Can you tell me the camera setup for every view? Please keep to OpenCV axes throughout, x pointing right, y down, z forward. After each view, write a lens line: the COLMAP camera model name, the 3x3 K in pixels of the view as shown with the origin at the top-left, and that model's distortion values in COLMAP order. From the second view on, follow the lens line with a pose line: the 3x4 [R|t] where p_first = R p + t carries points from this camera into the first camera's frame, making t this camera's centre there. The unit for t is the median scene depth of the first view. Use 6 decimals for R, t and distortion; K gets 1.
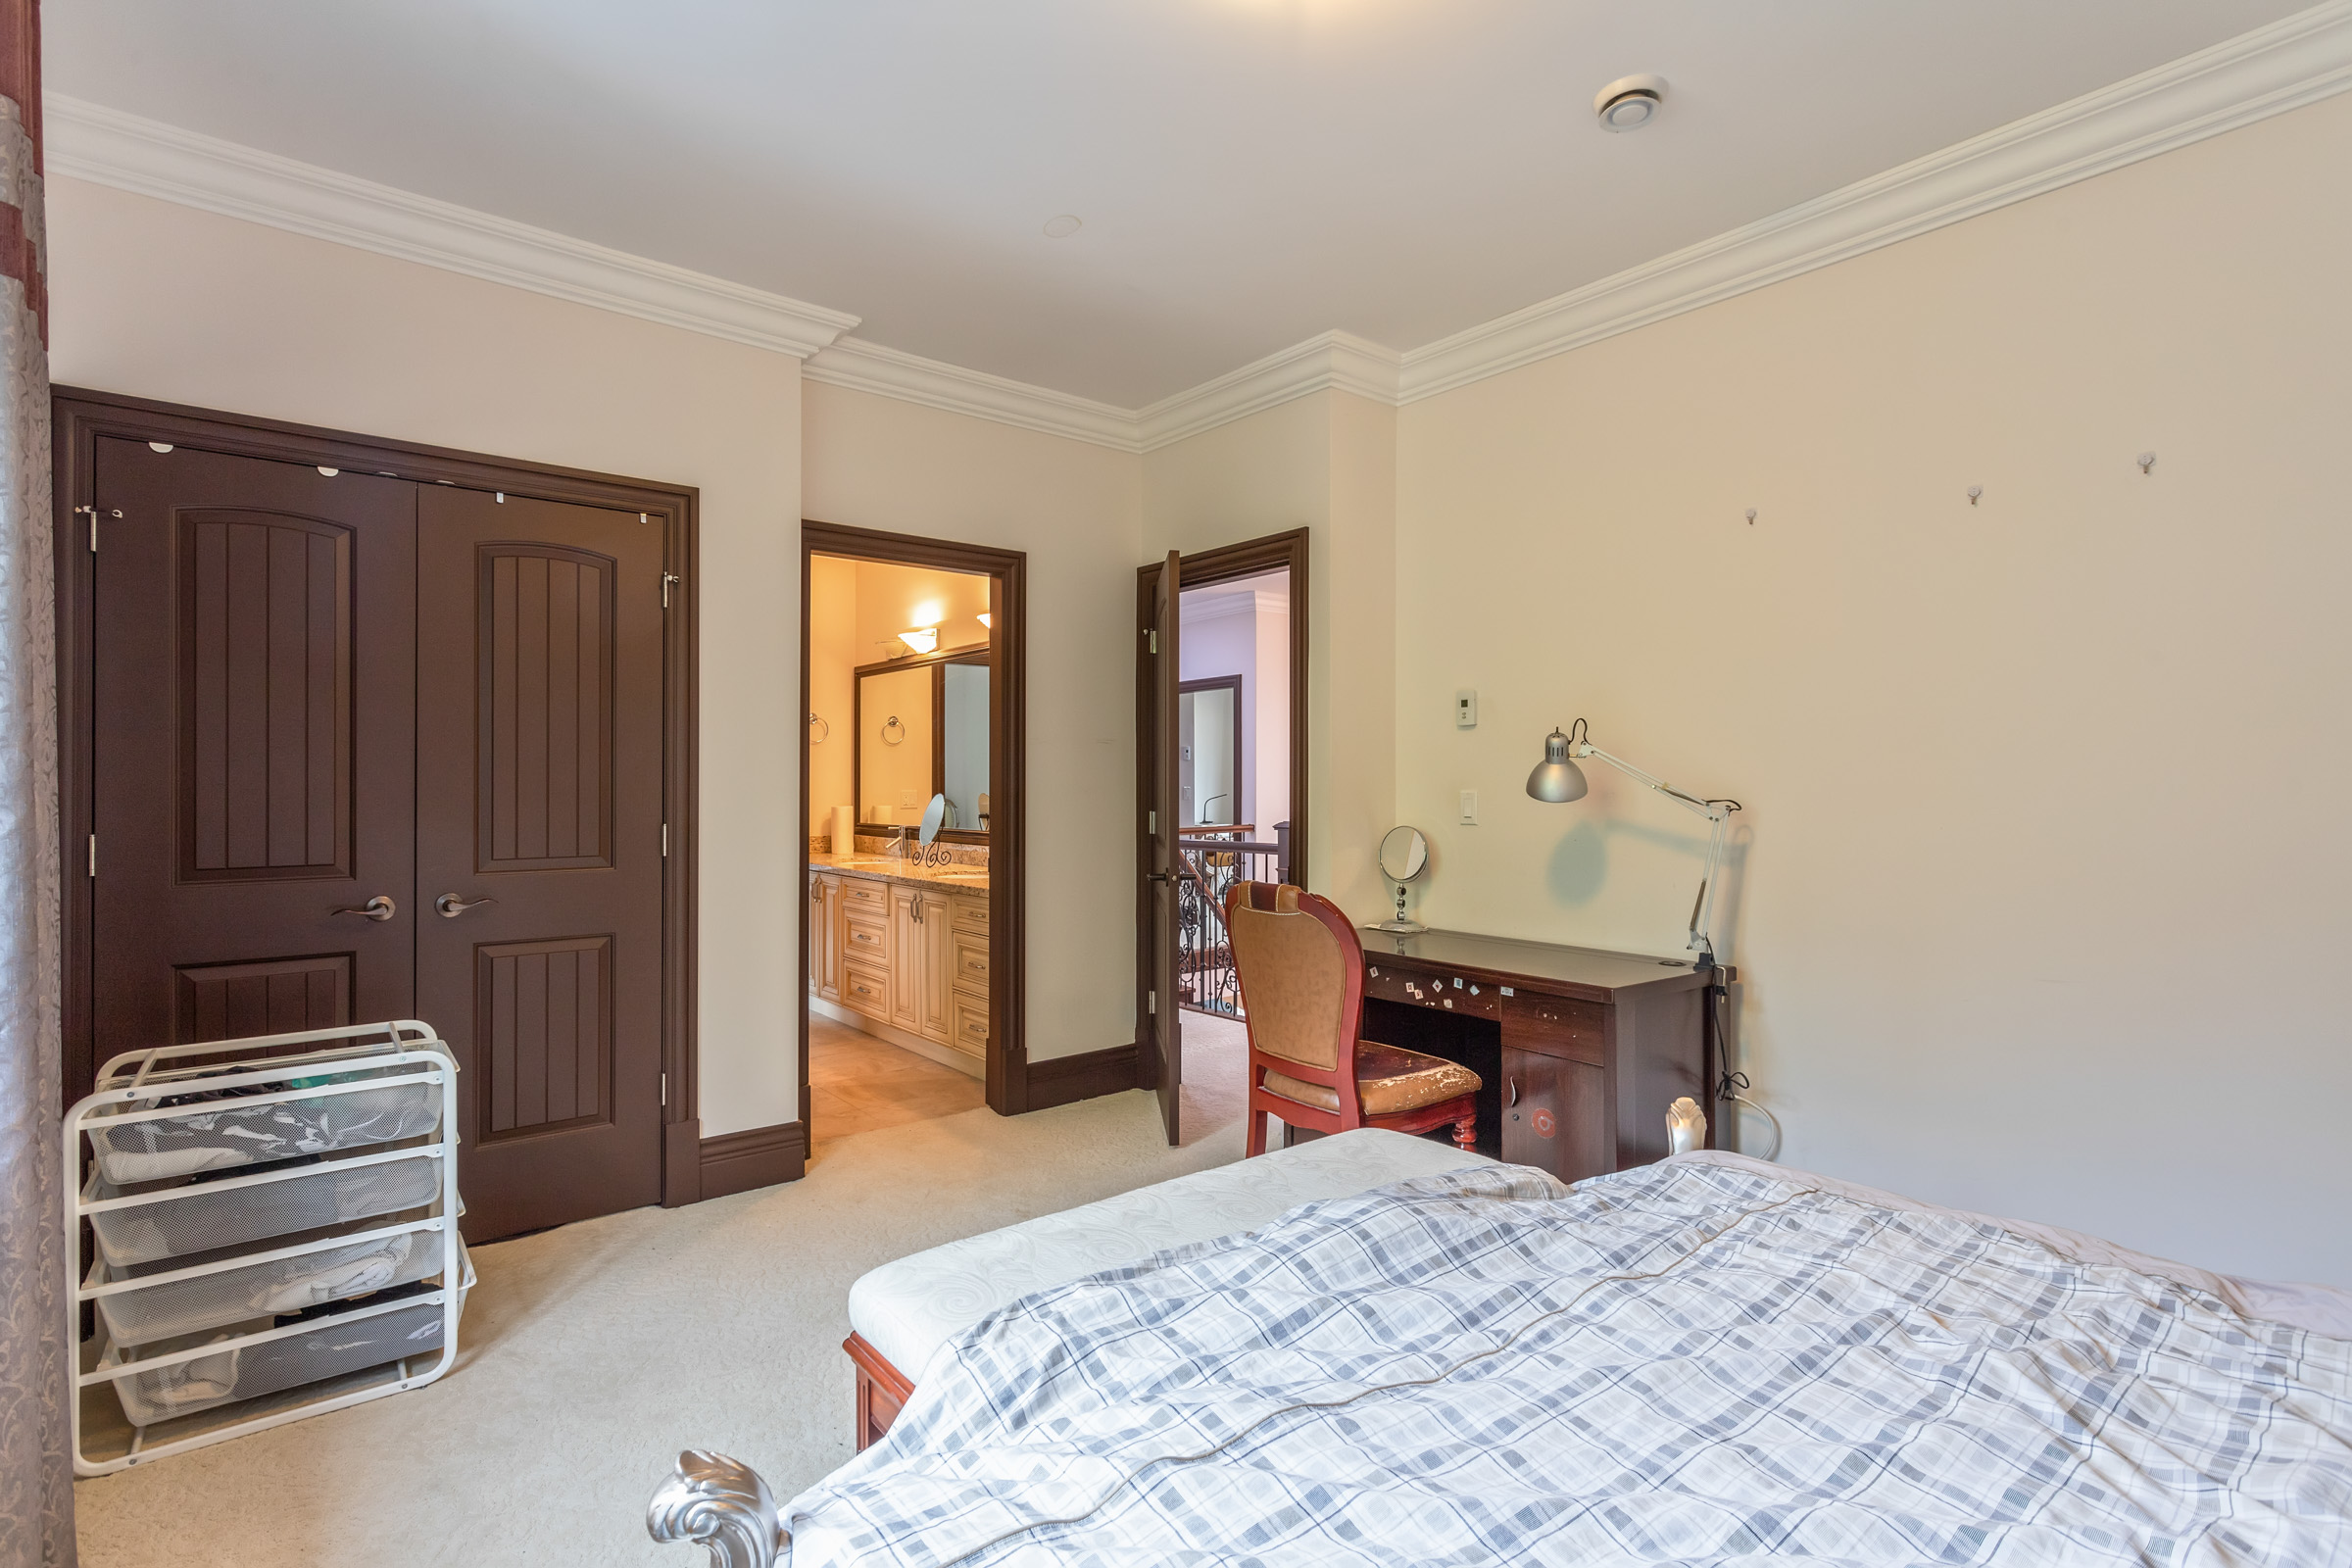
lens RADIAL K [[1126.8, 0, 1165.8], [0, 1126.8, 779.1], [0, 0, 1]] dist [0.009370, 0.000539]
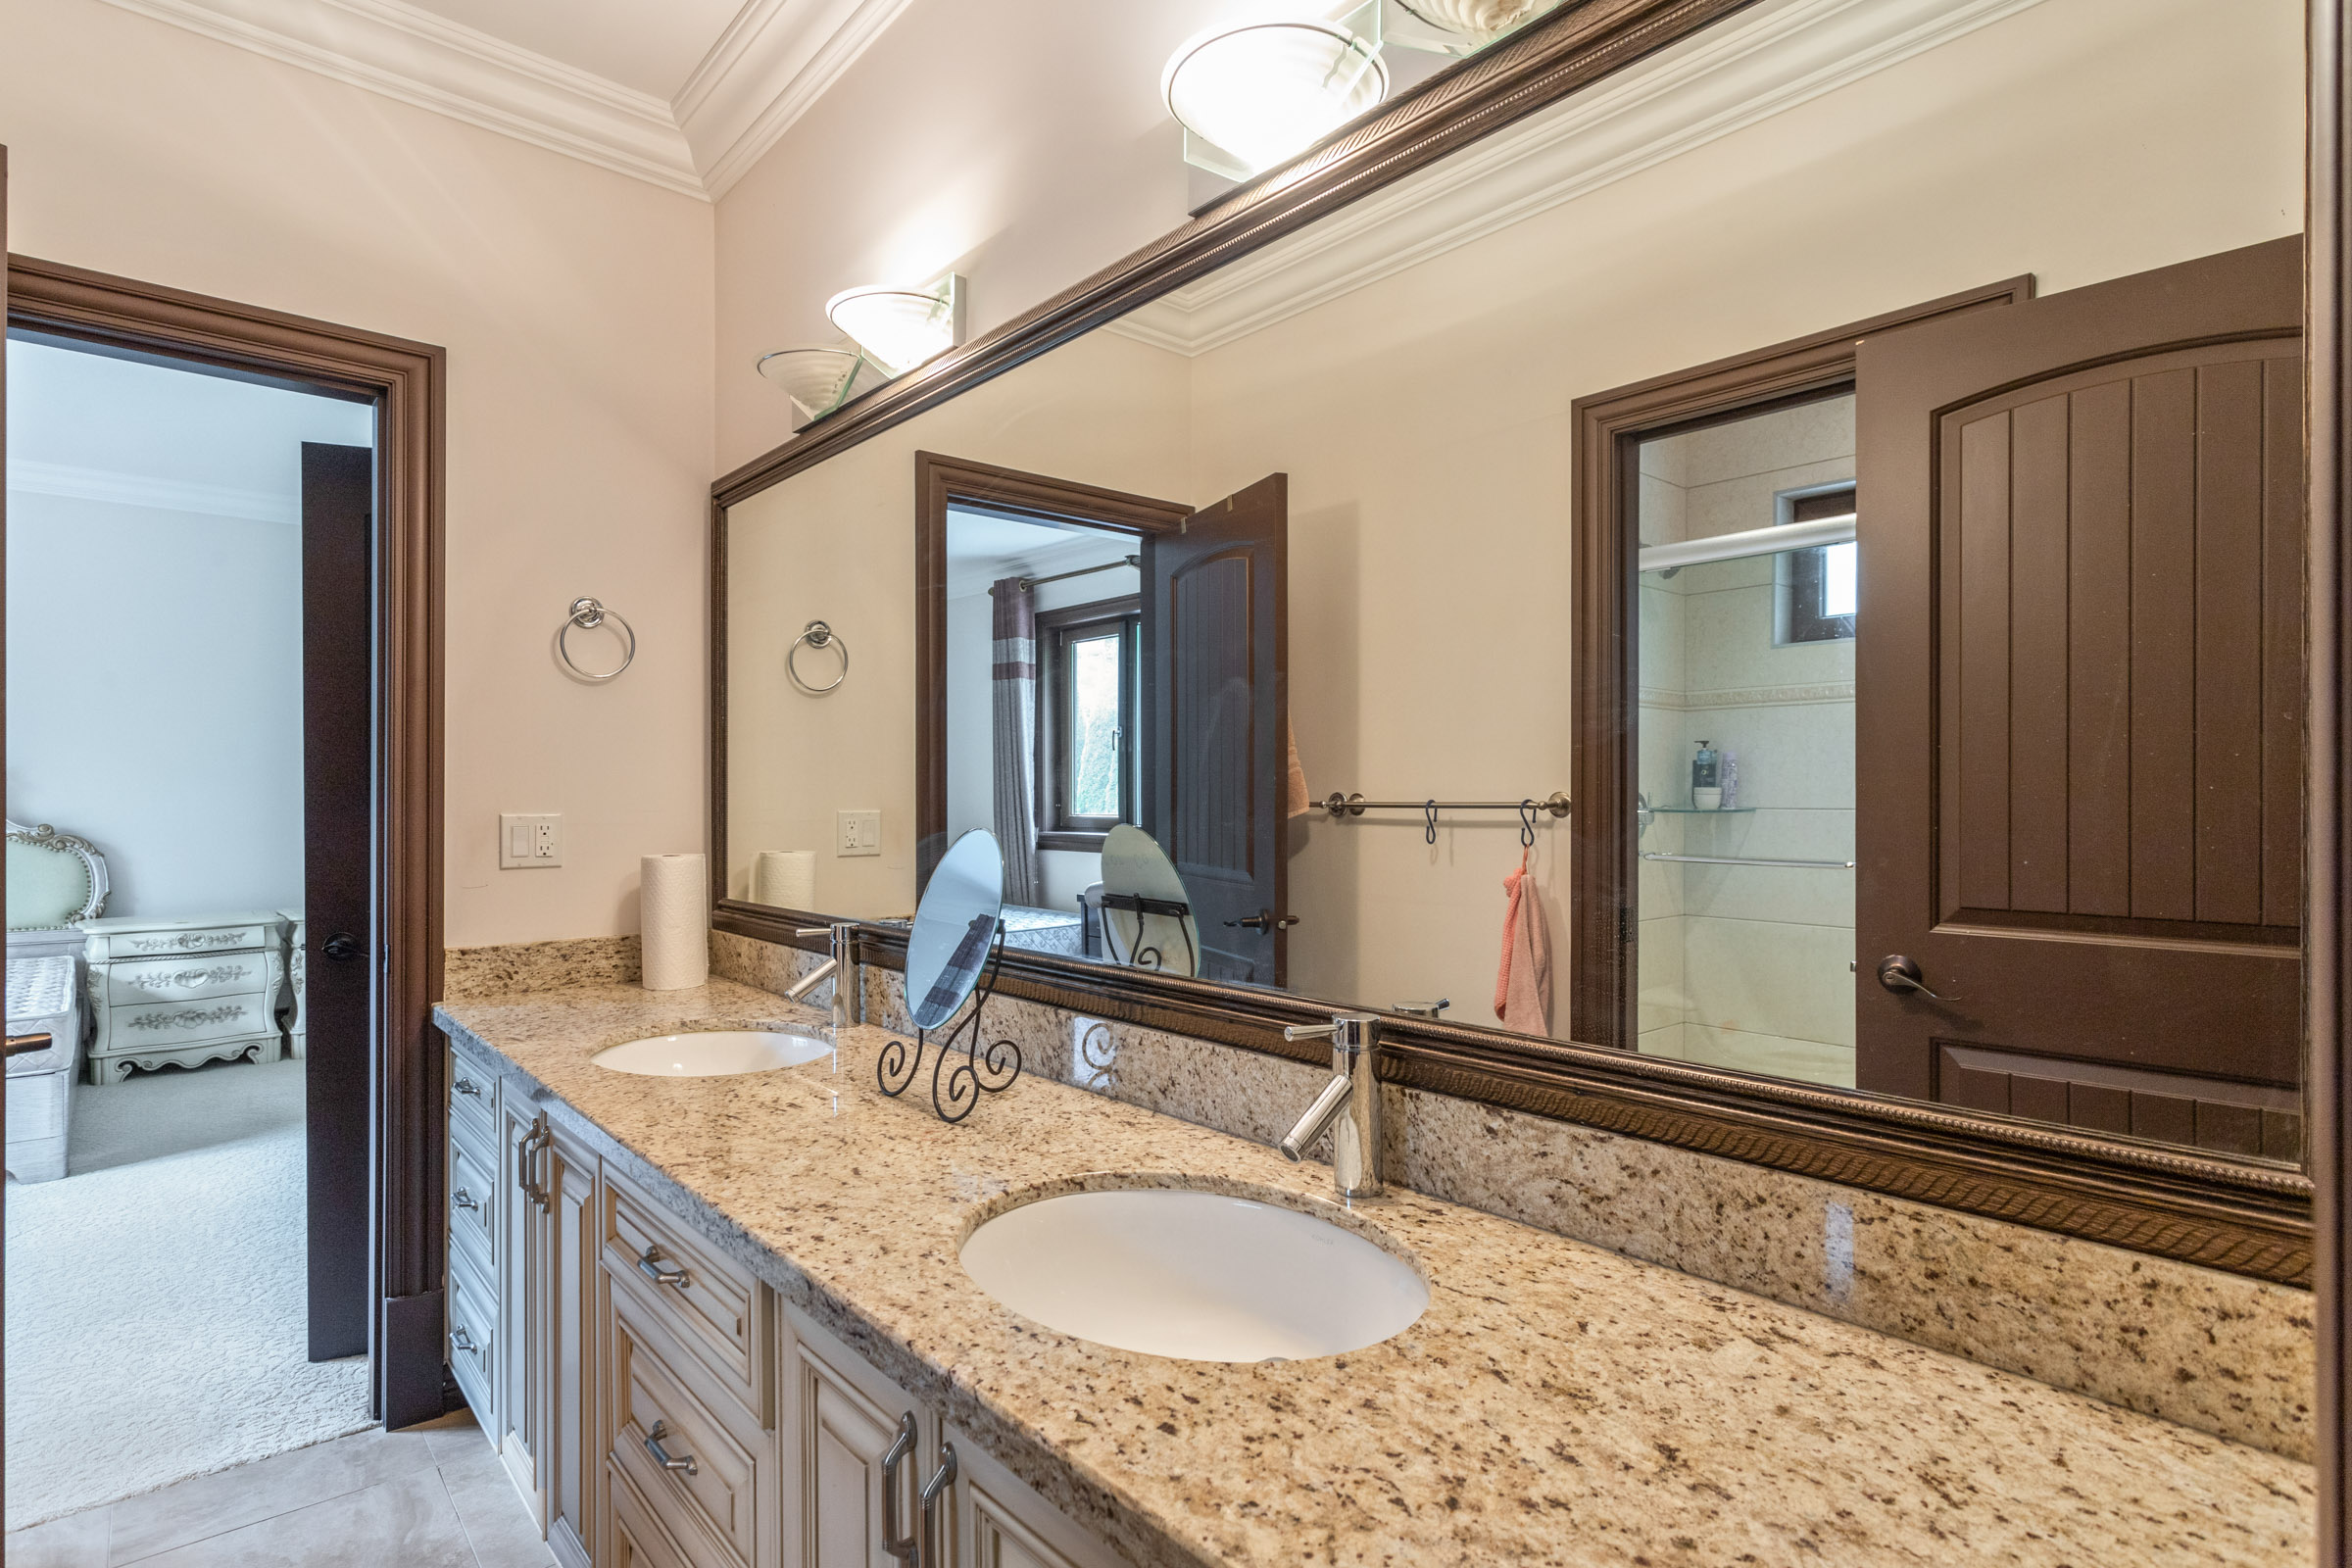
lens RADIAL K [[1126.8, 0, 1165.8], [0, 1126.8, 779.1], [0, 0, 1]] dist [0.009370, 0.000539]
pose [[0.997798, -0.001103, 0.066319, -0.152917], [0.001562, 0.999975, -0.006864, 0.002224], [-0.066310, 0.006953, 0.997775, 0.625772]]
